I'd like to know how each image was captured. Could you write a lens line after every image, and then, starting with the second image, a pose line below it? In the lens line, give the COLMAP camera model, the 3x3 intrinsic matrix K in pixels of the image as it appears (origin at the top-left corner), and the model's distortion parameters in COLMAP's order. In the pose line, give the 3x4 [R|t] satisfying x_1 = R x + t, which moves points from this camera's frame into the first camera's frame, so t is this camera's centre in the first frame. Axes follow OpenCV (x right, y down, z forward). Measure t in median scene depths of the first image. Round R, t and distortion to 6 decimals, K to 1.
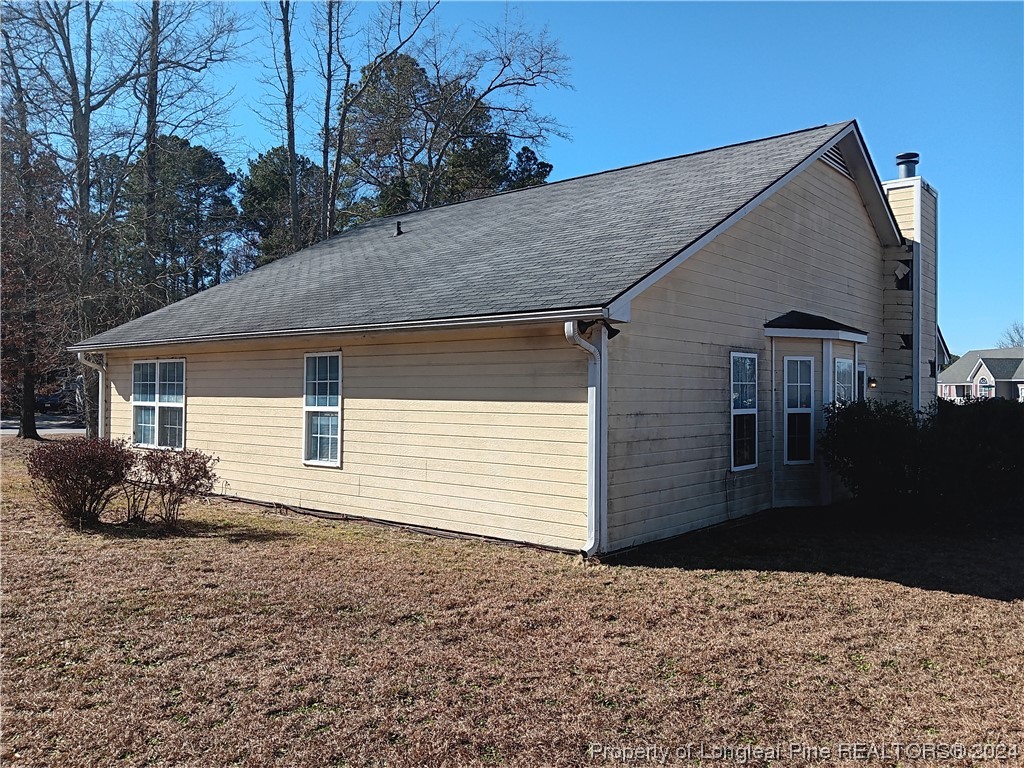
lens RADIAL K [[797.4, 0, 508.3], [0, 797.4, 376.0], [0, 0, 1]] dist [0.042071, -0.106951]
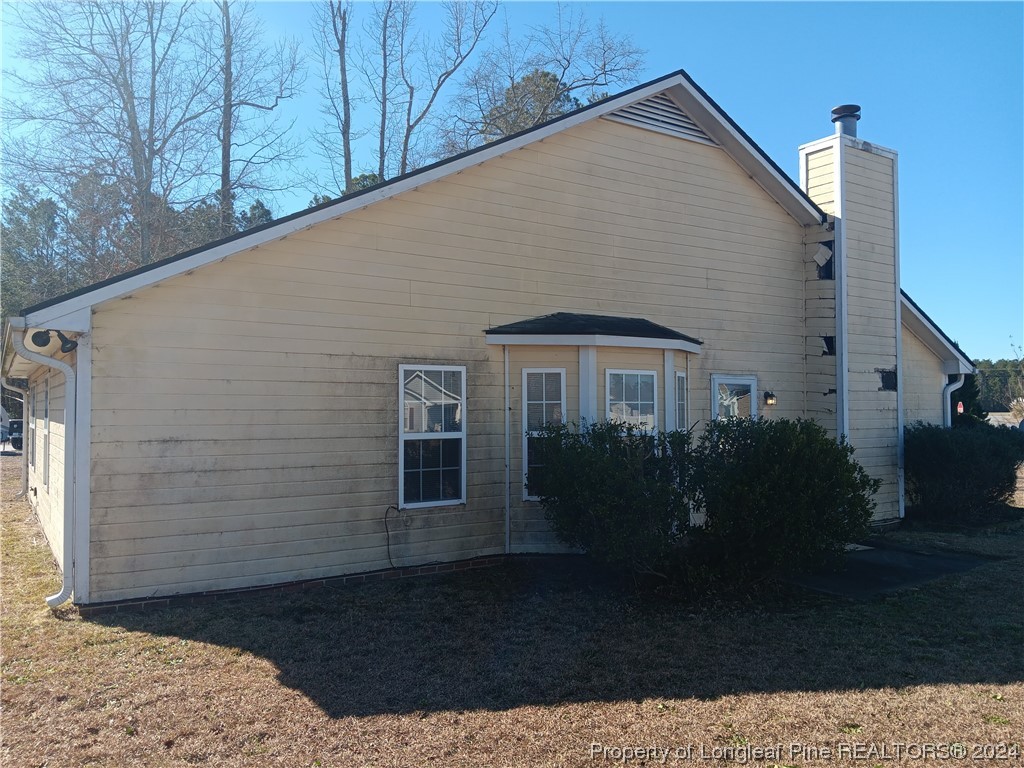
lens RADIAL K [[797.4, 0, 506.8], [0, 797.4, 388.4], [0, 0, 1]] dist [0.042071, -0.106951]
pose [[0.958916, -0.015571, -0.283263, 0.417912], [0.013239, 0.999861, -0.010146, 0.003025], [0.283381, 0.005979, 0.958989, 0.158953]]
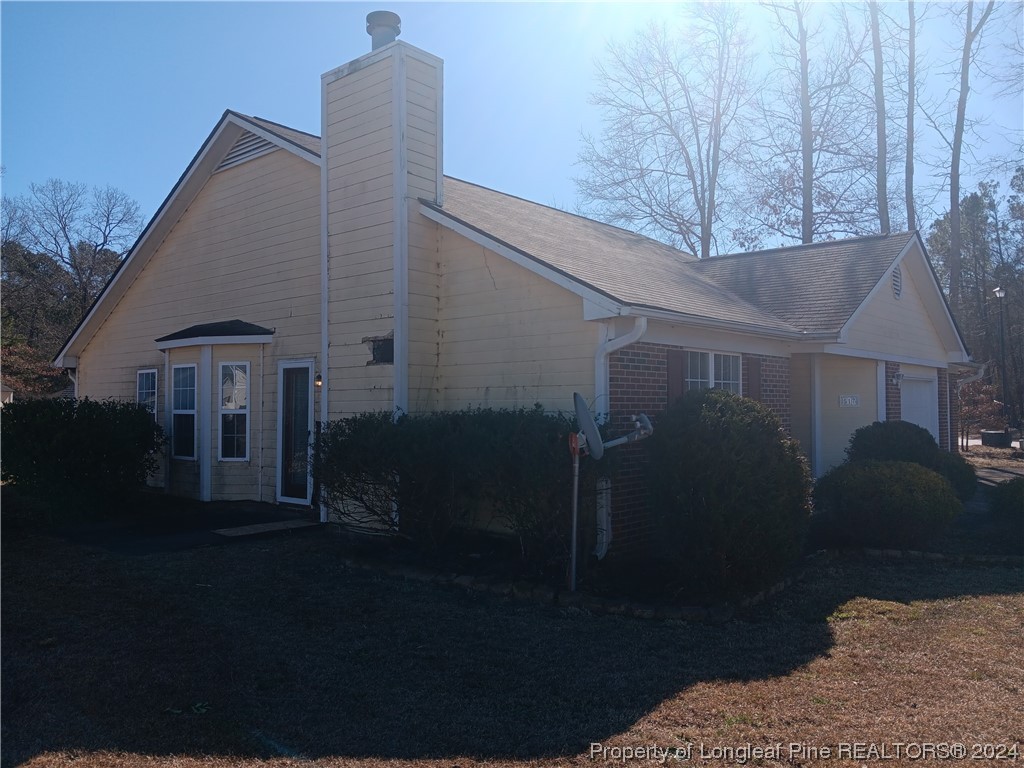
lens RADIAL K [[797.4, 0, 508.0], [0, 797.4, 387.2], [0, 0, 1]] dist [0.042071, -0.106951]
pose [[-0.010194, -0.029091, -0.999525, 1.175034], [0.024224, 0.999276, -0.029331, 0.040514], [0.999655, -0.024511, -0.009482, 1.142606]]
